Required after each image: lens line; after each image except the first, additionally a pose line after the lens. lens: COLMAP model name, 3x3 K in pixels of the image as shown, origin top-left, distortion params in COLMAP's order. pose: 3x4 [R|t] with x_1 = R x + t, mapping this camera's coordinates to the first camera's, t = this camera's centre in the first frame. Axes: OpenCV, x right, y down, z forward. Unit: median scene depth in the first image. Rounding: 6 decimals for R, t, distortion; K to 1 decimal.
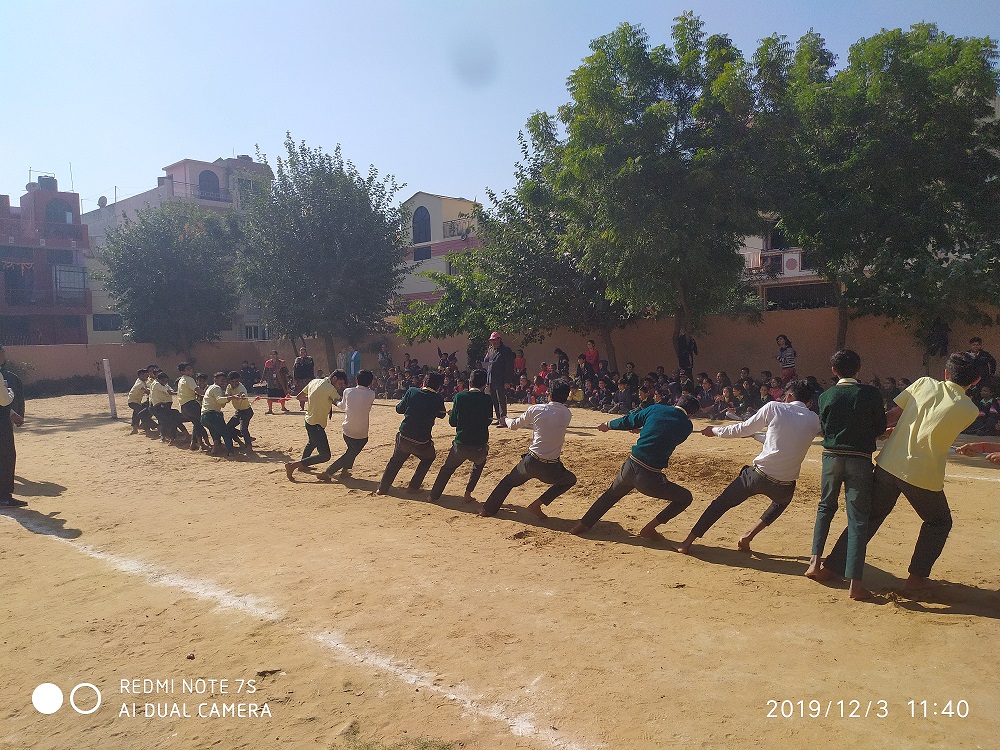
lens RADIAL K [[742.0, 0, 504.4], [0, 742.0, 370.9], [0, 0, 1]] dist [0.039825, -0.021052]
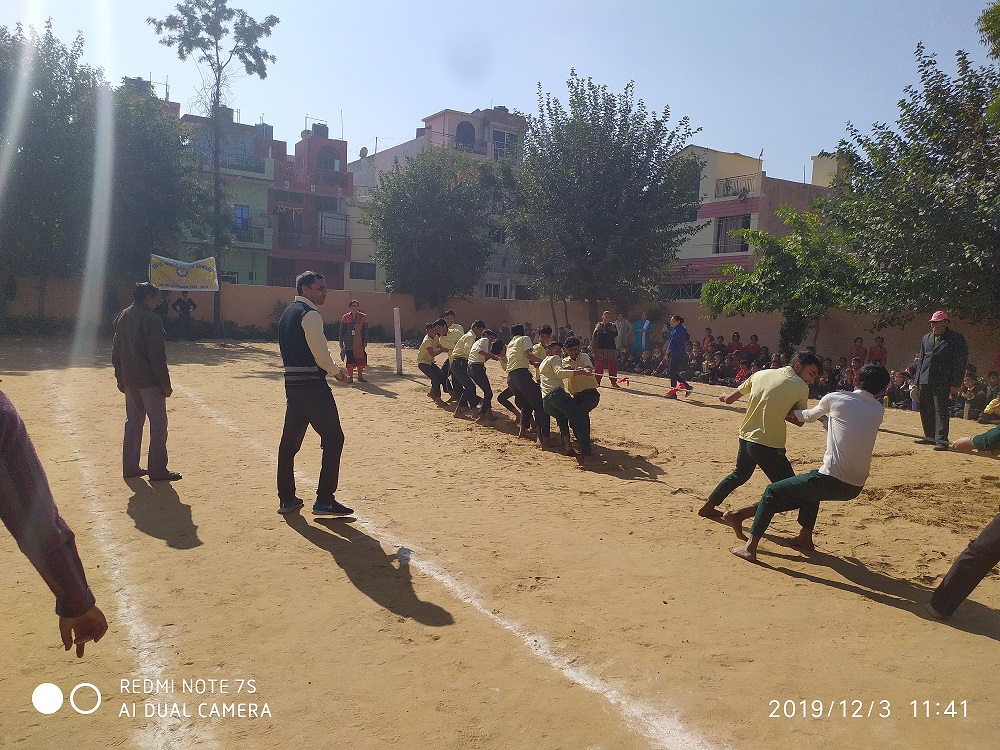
lens RADIAL K [[742.0, 0, 499.4], [0, 742.0, 369.4], [0, 0, 1]] dist [0.039825, -0.021052]
pose [[0.960466, 0.097500, -0.260767, -0.132069], [-0.087389, 0.994913, 0.050120, 0.001691], [0.264327, -0.025351, 0.964100, 0.131455]]
